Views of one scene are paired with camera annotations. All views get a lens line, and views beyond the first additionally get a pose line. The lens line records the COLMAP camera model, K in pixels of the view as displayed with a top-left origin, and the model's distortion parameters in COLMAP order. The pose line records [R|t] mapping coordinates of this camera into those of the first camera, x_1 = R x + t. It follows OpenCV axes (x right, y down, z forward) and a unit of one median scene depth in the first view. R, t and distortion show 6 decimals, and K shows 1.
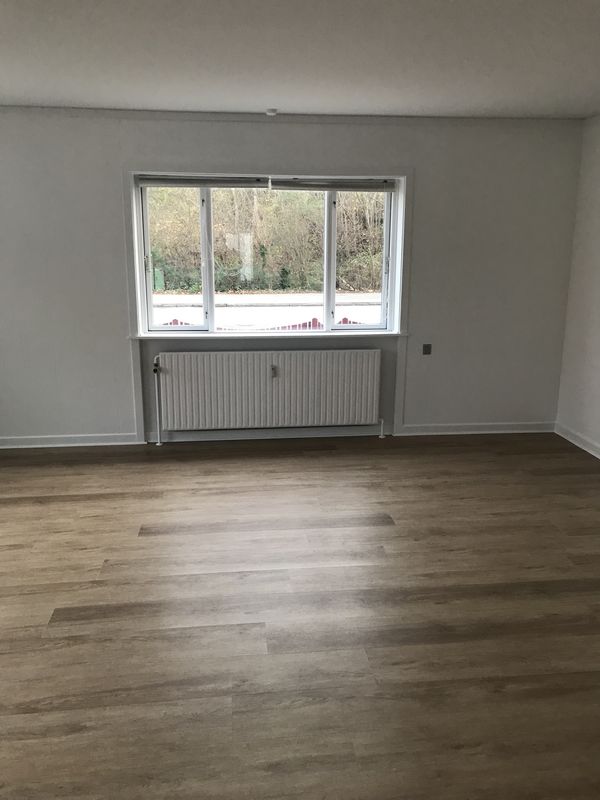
lens RADIAL K [[652.8, 0, 304.1], [0, 652.8, 397.8], [0, 0, 1]] dist [0.046649, -0.038126]
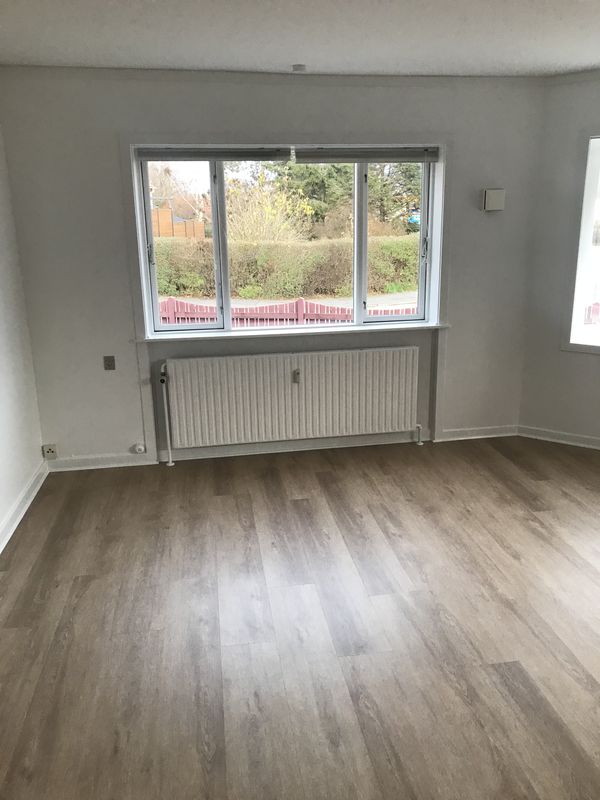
lens RADIAL K [[652.8, 0, 314.0], [0, 652.8, 395.1], [0, 0, 1]] dist [0.046649, -0.038126]
pose [[0.040482, 0.258679, -0.965115, 0.627670], [-0.228785, 0.942645, 0.243060, -0.275365], [0.972635, 0.210964, 0.097343, 1.085427]]
